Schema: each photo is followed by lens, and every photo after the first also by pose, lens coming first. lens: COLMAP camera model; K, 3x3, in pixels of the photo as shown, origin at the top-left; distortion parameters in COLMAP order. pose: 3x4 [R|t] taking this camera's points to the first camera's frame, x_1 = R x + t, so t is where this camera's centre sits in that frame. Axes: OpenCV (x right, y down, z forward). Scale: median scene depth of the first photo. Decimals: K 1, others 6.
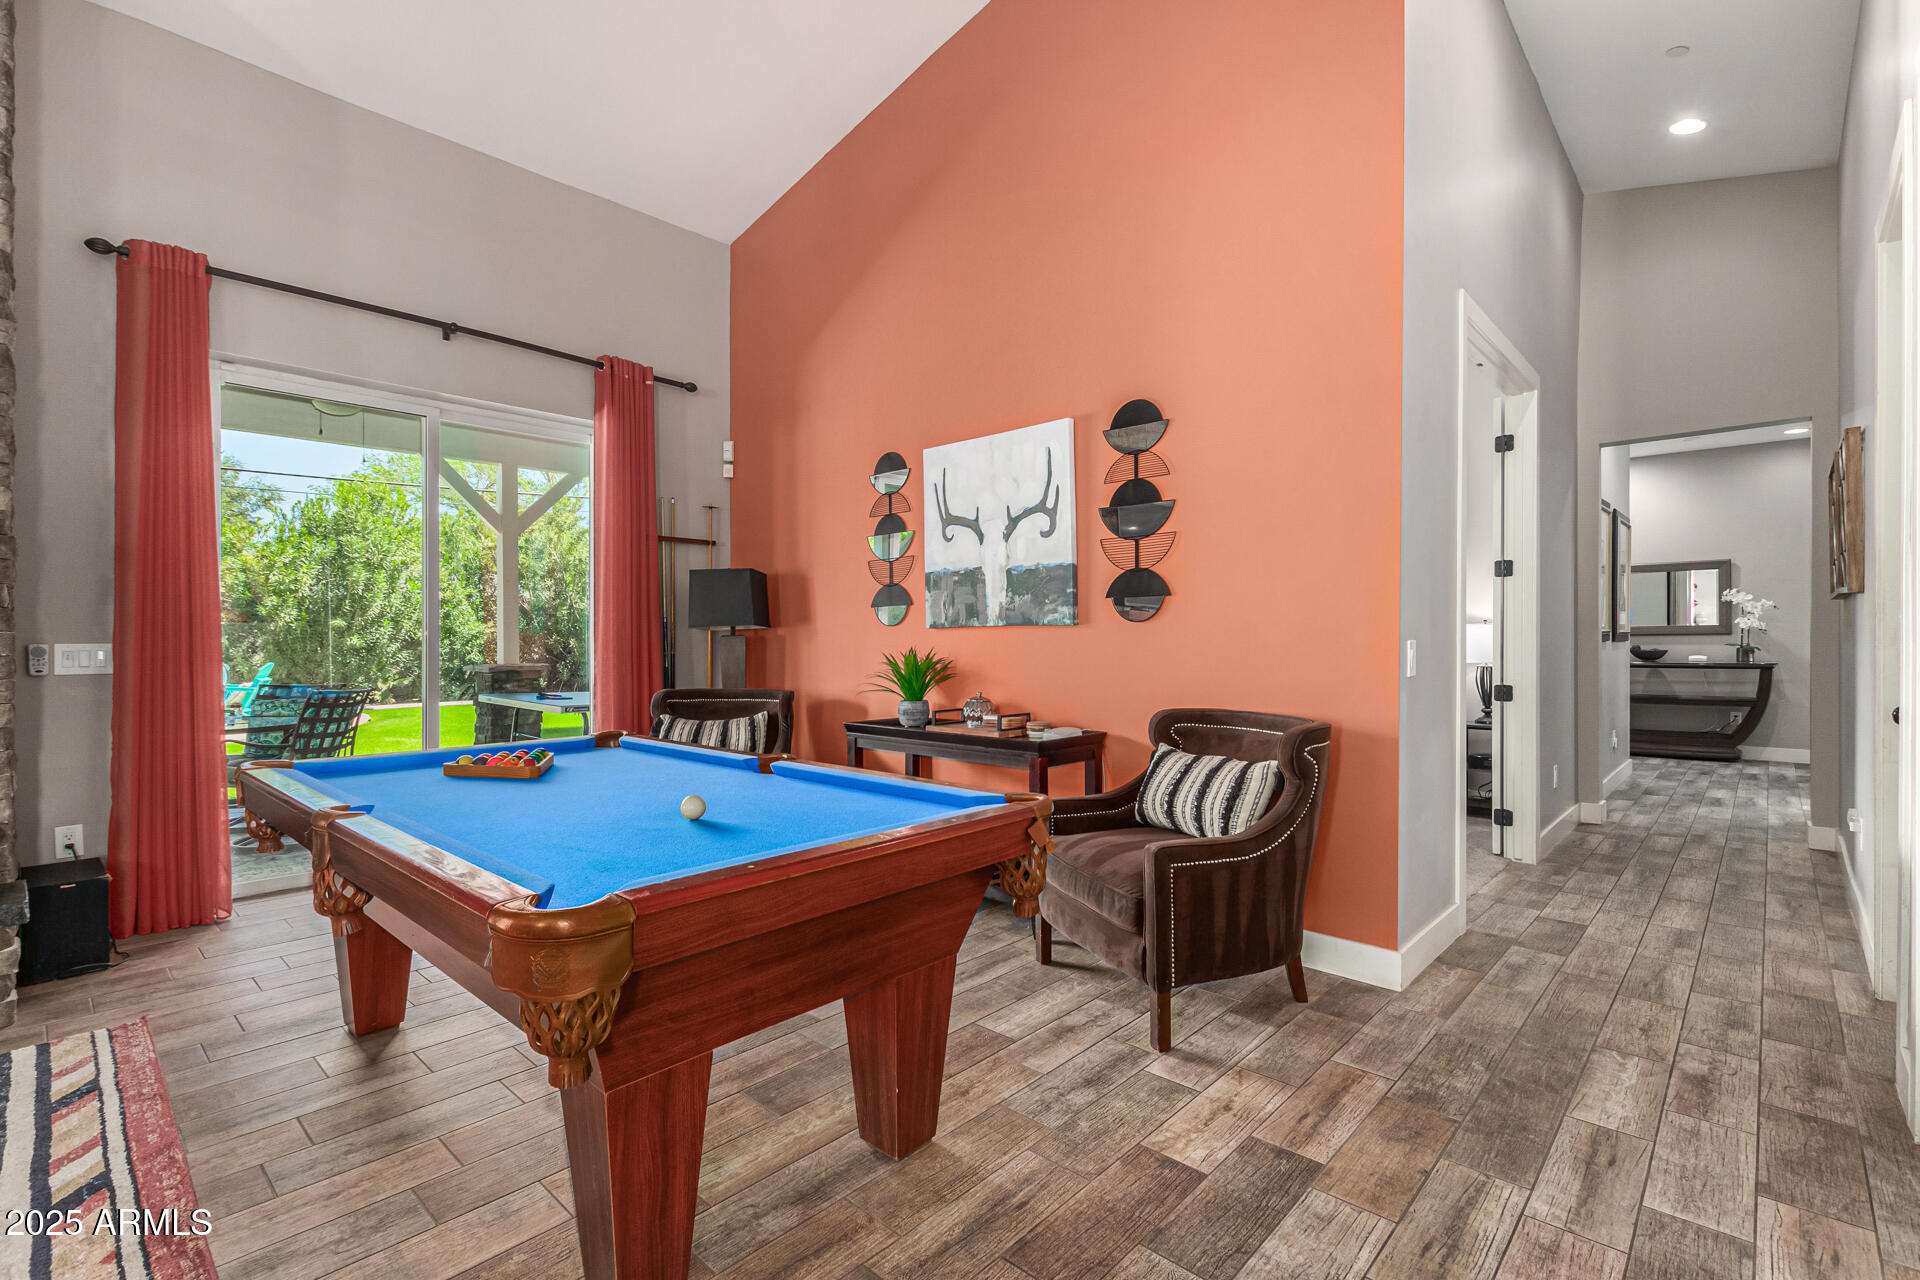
lens RADIAL K [[885.2, 0, 960.0], [0, 885.2, 640.0], [0, 0, 1]] dist [0.010785, -0.000026]
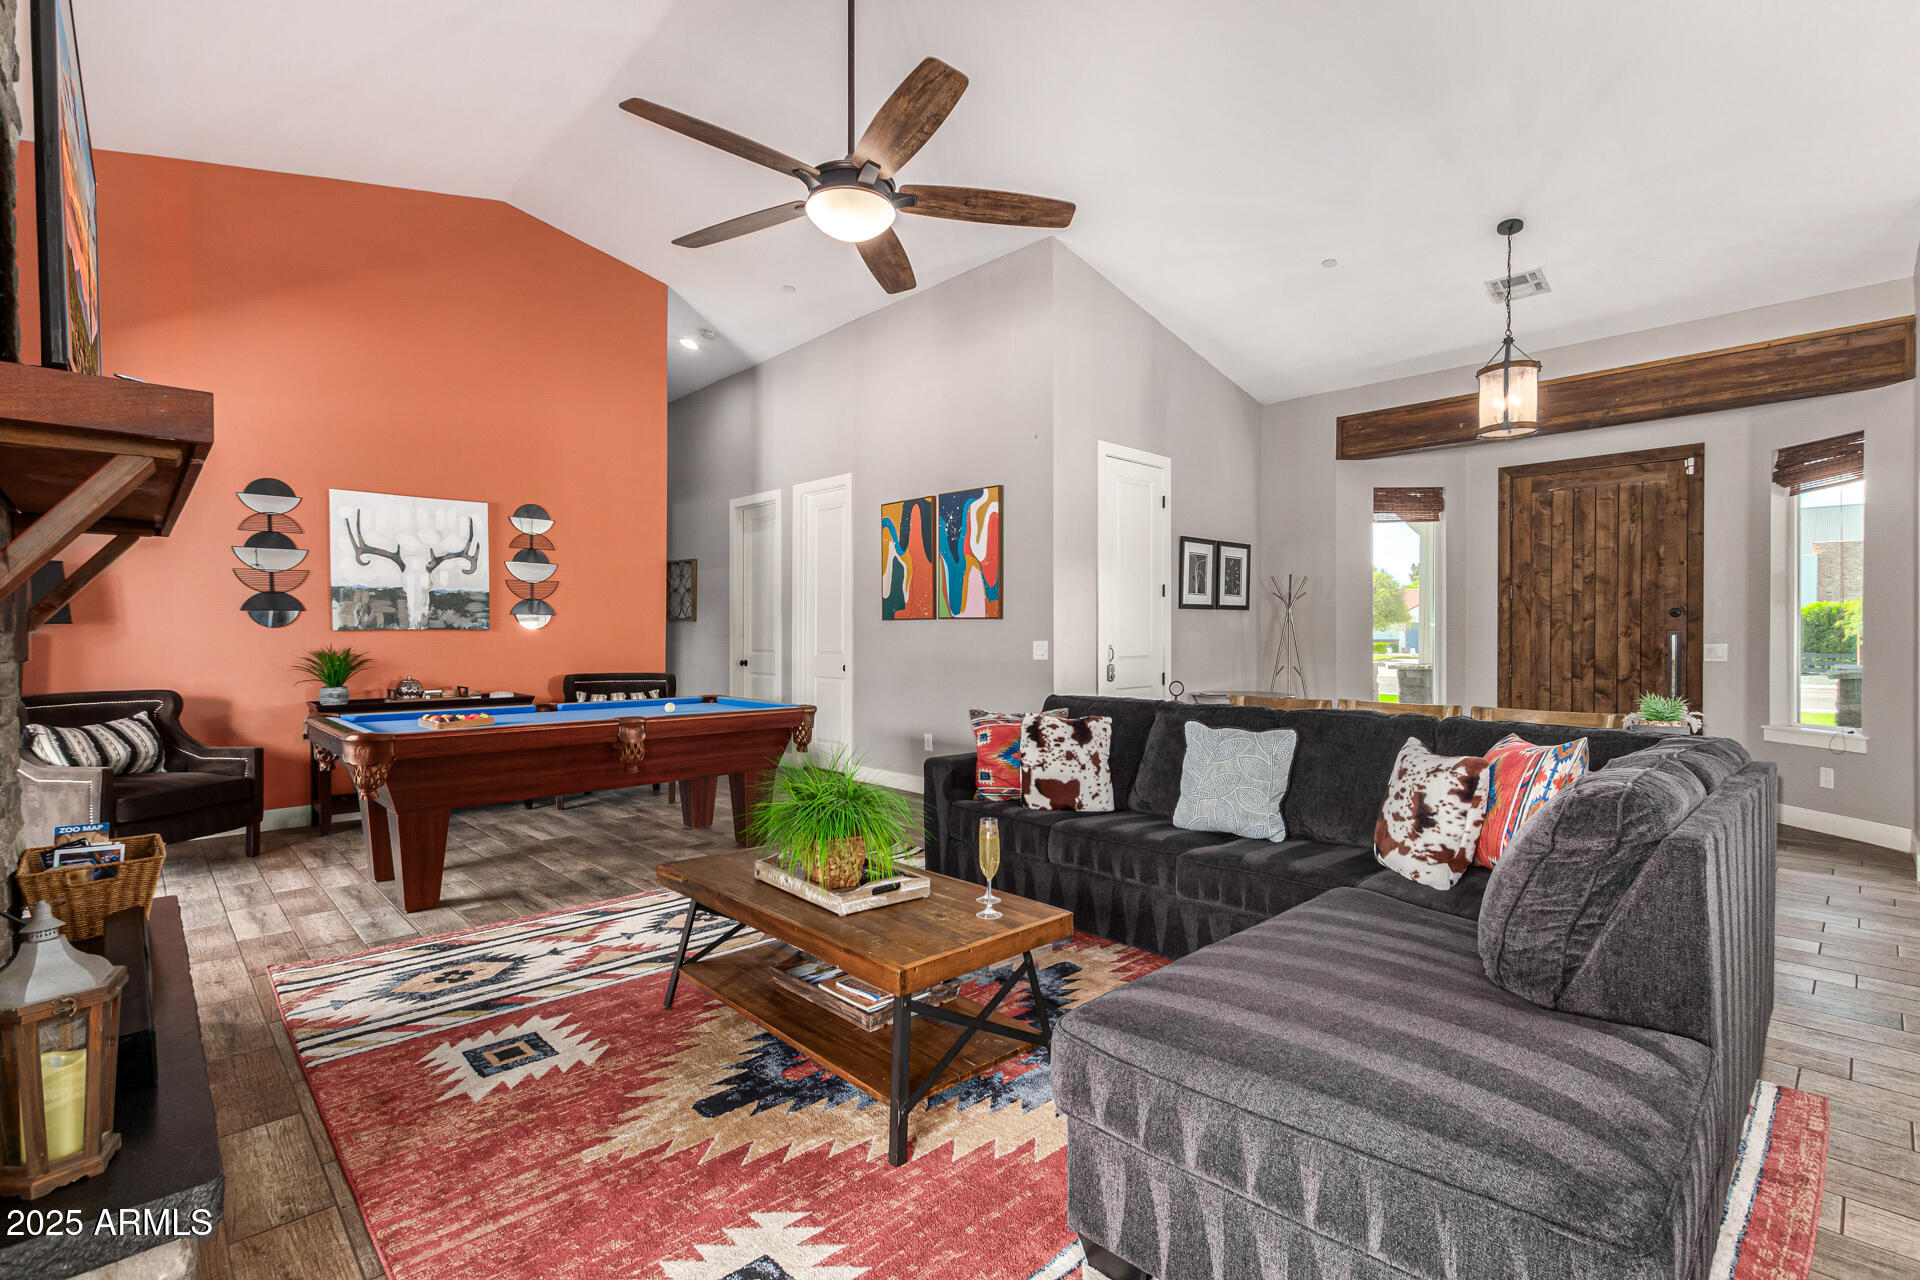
lens RADIAL K [[885.2, 0, 960.0], [0, 885.2, 640.0], [0, 0, 1]] dist [0.010785, -0.000026]
pose [[0.080217, -0.010585, 0.996721, -1.307145], [-0.006504, 0.999917, 0.011142, -0.020234], [-0.996756, -0.007376, 0.080141, -0.002392]]
